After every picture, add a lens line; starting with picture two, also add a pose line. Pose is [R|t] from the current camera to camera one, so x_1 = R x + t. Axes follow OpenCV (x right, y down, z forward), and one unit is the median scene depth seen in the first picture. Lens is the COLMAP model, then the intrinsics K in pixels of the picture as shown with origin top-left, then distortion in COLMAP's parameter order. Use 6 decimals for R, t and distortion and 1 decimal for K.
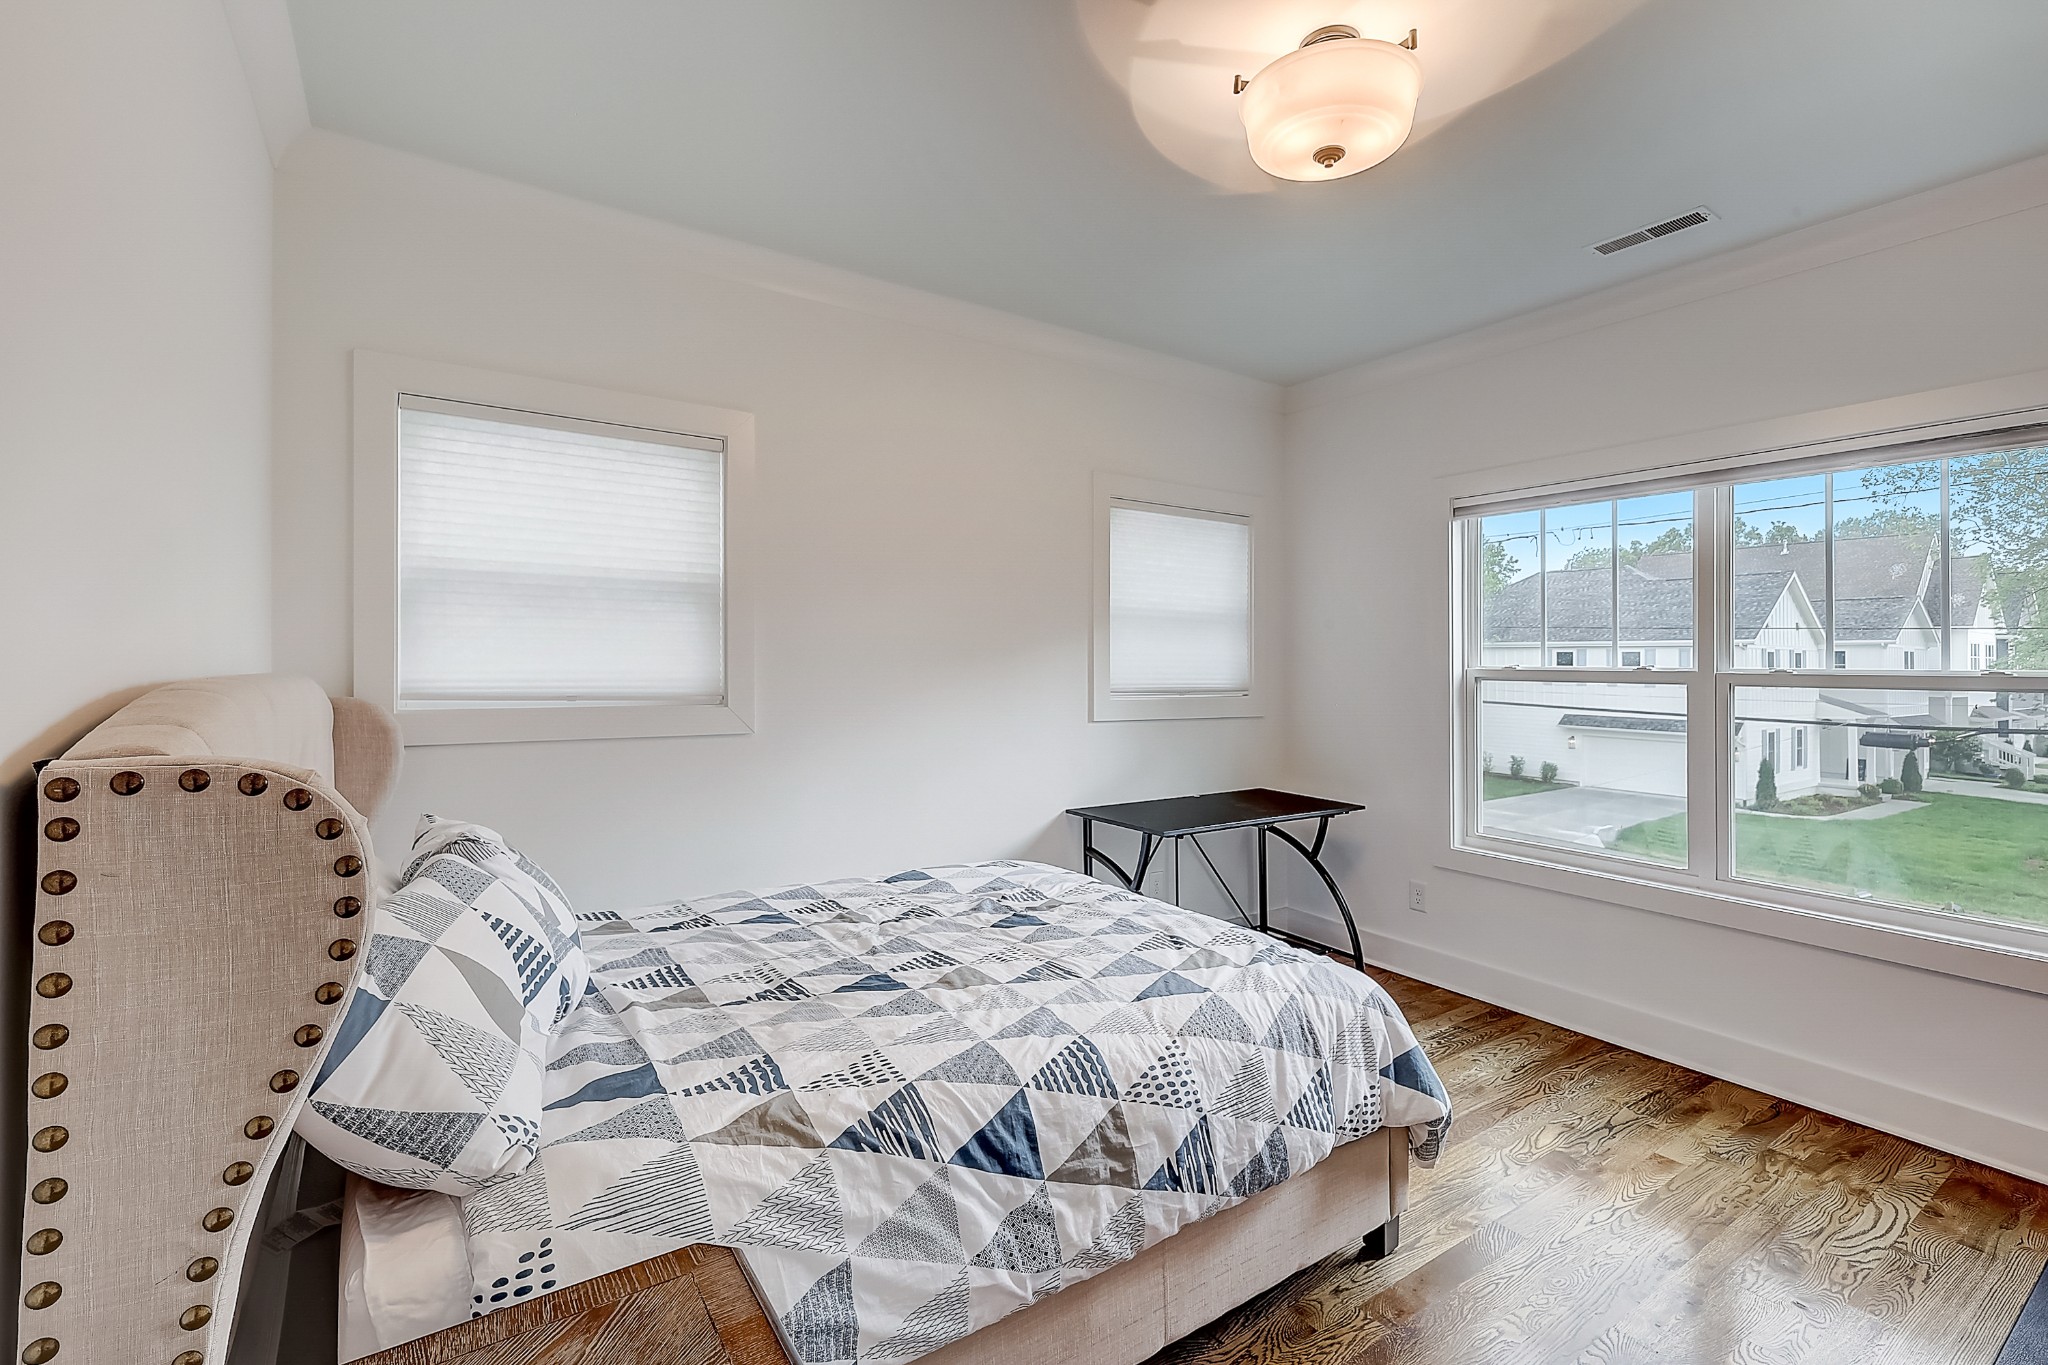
lens RADIAL K [[888.5, 0, 1013.0], [0, 888.5, 672.2], [0, 0, 1]] dist [-0.005634, -0.002218]
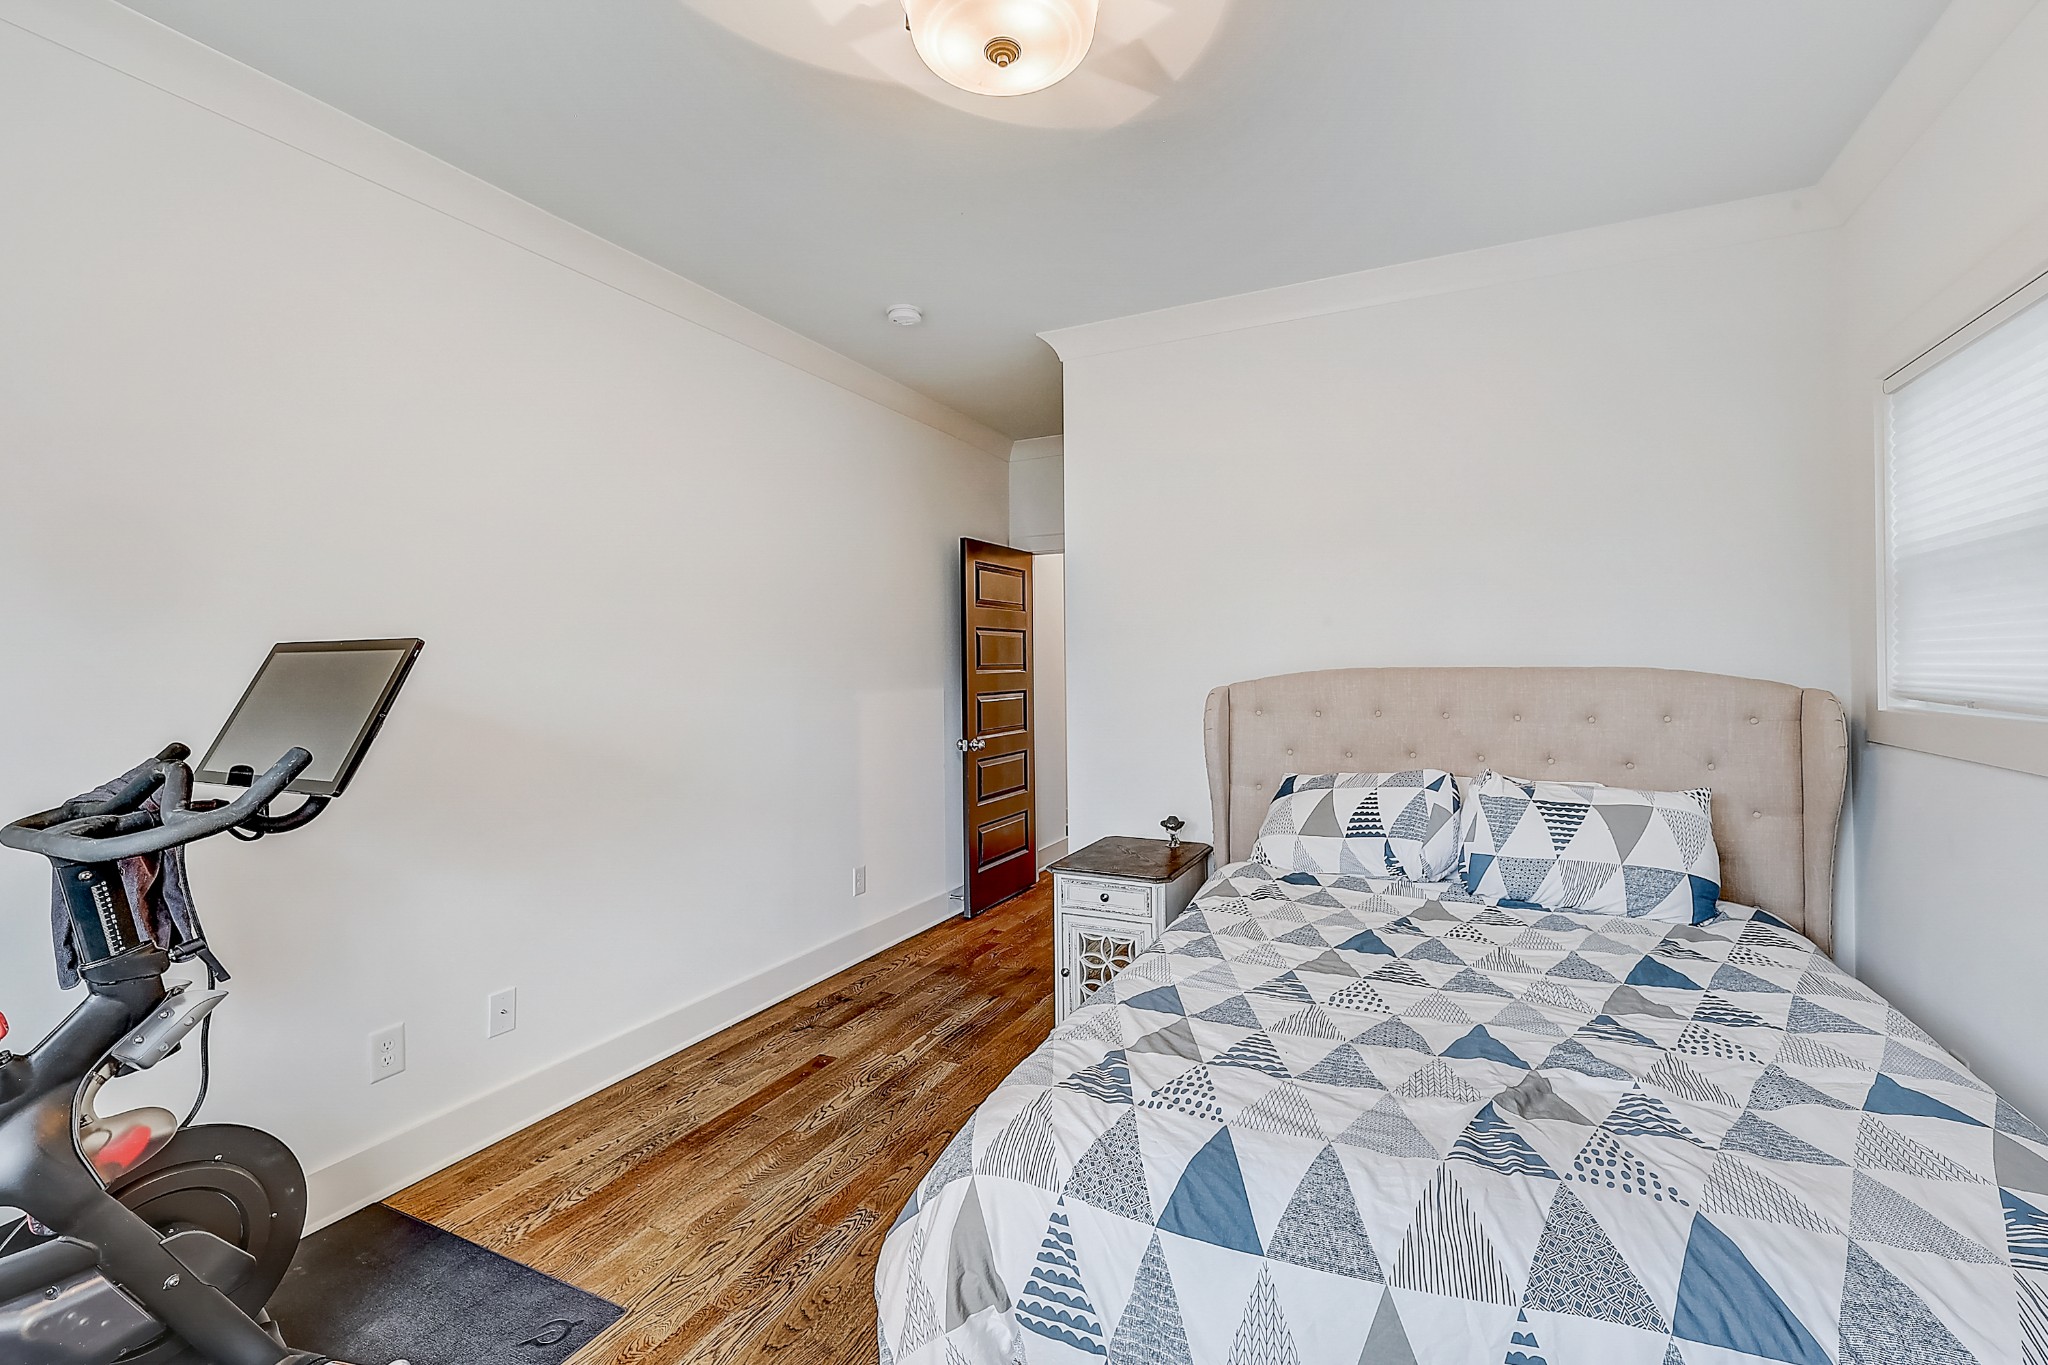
lens RADIAL K [[888.5, 0, 1027.3], [0, 888.5, 675.5], [0, 0, 1]] dist [-0.005634, -0.002218]
pose [[-0.869982, 0.001711, -0.493080, 0.734883], [0.002337, 0.999997, -0.000652, 0.006603], [0.493078, -0.001720, -0.869984, 1.677058]]
